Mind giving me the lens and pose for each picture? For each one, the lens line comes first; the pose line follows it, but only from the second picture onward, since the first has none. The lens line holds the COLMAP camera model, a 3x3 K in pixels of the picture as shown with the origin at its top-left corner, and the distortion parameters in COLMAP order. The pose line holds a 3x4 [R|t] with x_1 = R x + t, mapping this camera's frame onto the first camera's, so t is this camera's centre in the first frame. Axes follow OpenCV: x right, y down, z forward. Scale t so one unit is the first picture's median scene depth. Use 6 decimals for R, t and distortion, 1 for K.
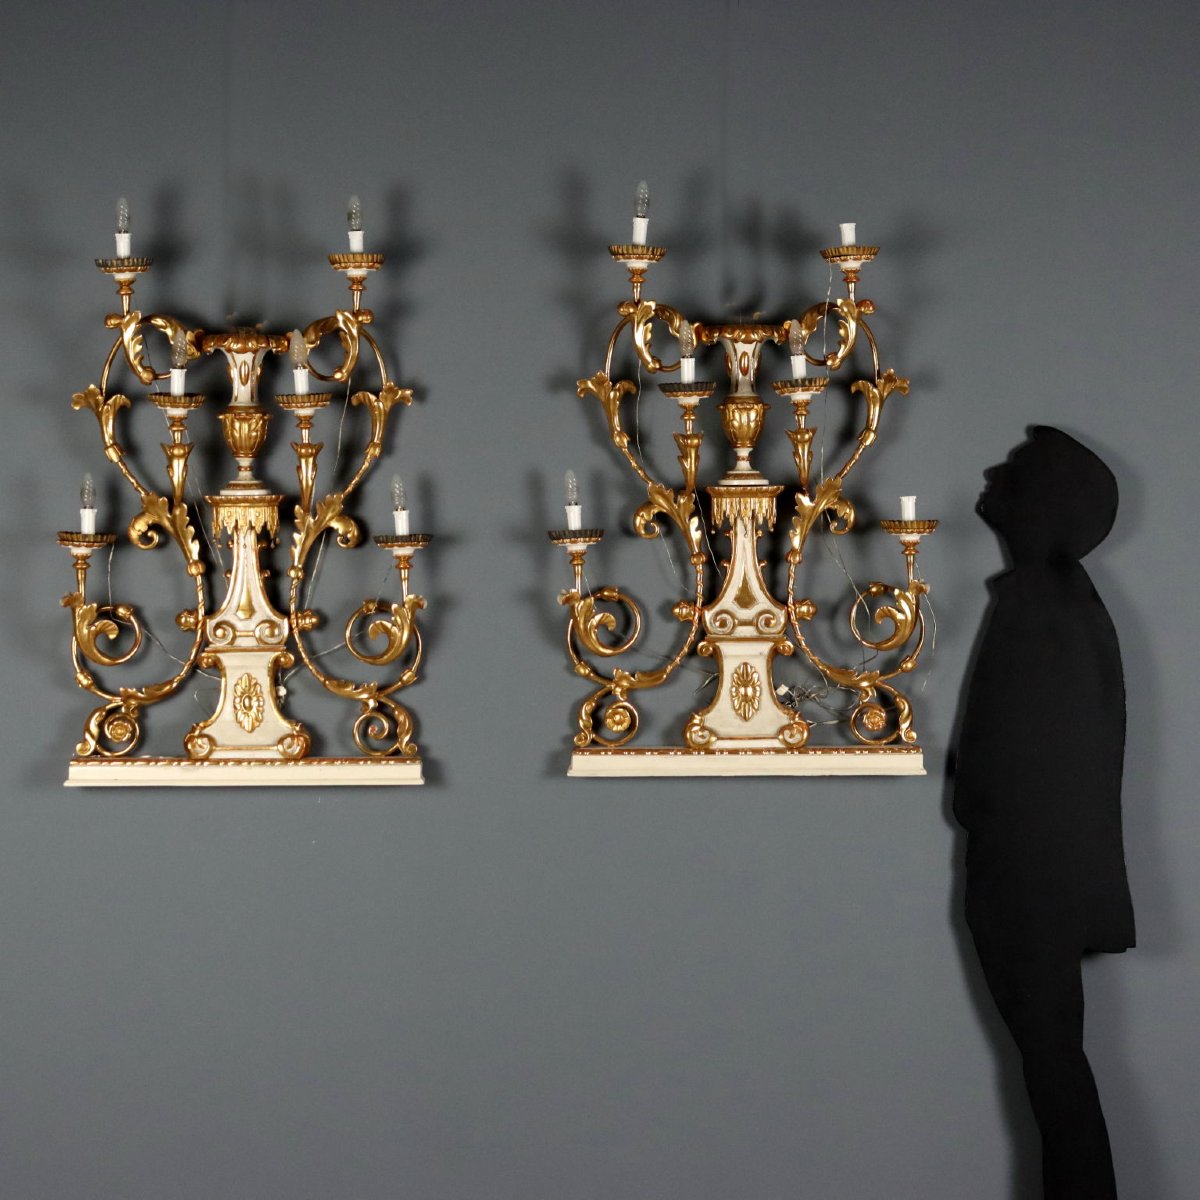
lens RADIAL K [[3027.6, 0, 597.8], [0, 3027.6, 597.6], [0, 0, 1]] dist [0.015888, 0.000000]
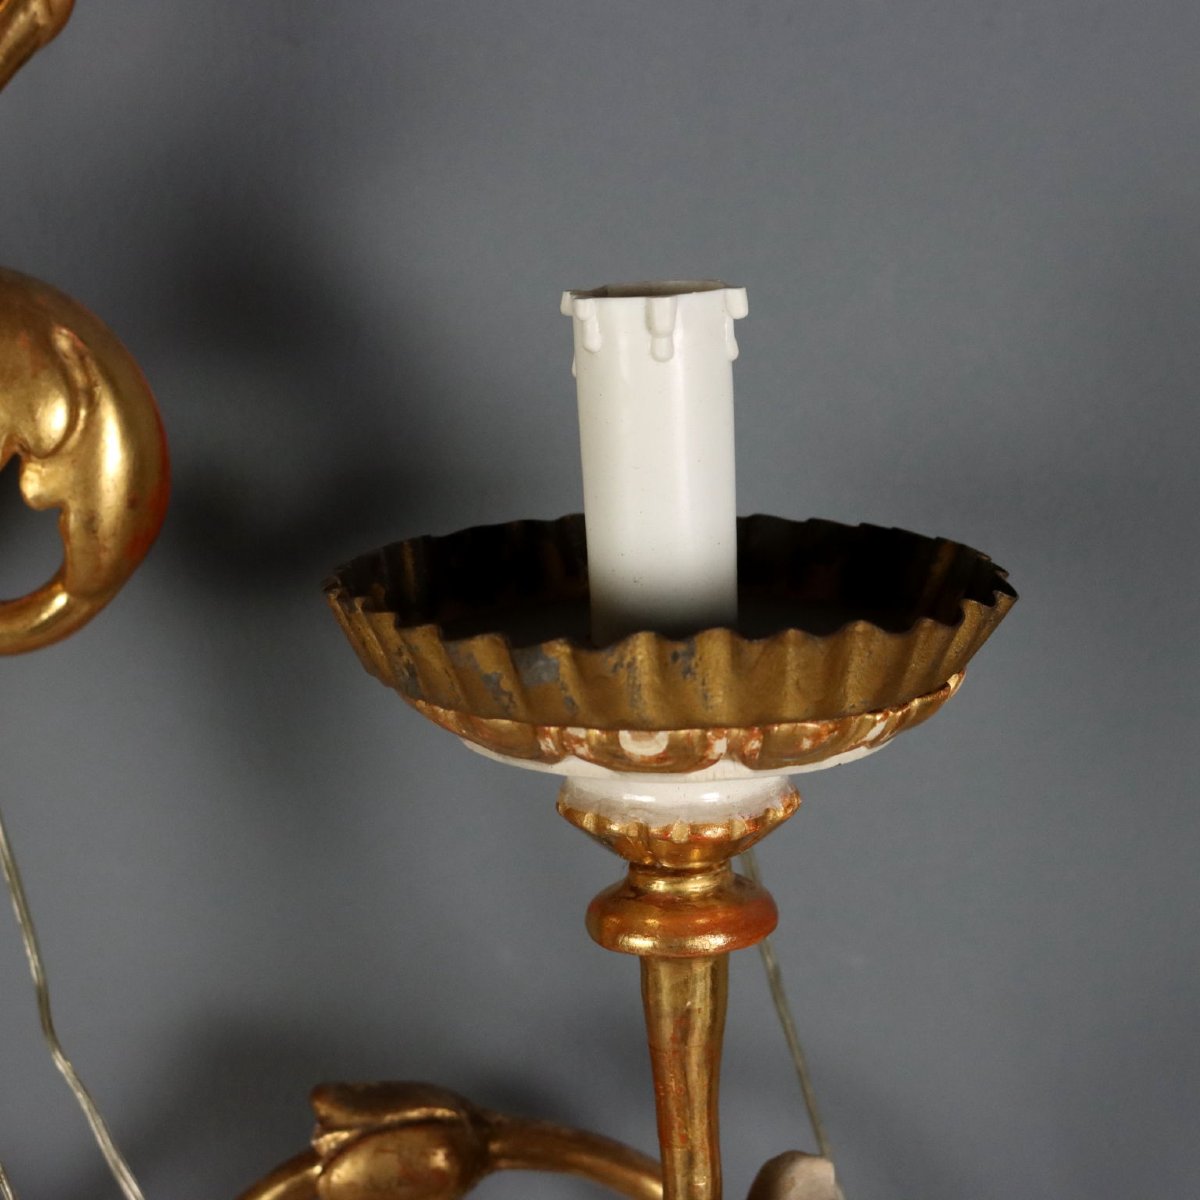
lens RADIAL K [[2556.0, 0, 599.0], [0, 2556.0, 599.7], [0, 0, 1]] dist [-0.091901, 0.000000]
pose [[0.999863, -0.003173, -0.016238, 0.101106], [0.005715, 0.987262, 0.158998, -0.035926], [0.015527, -0.159069, 0.987145, 0.919541]]
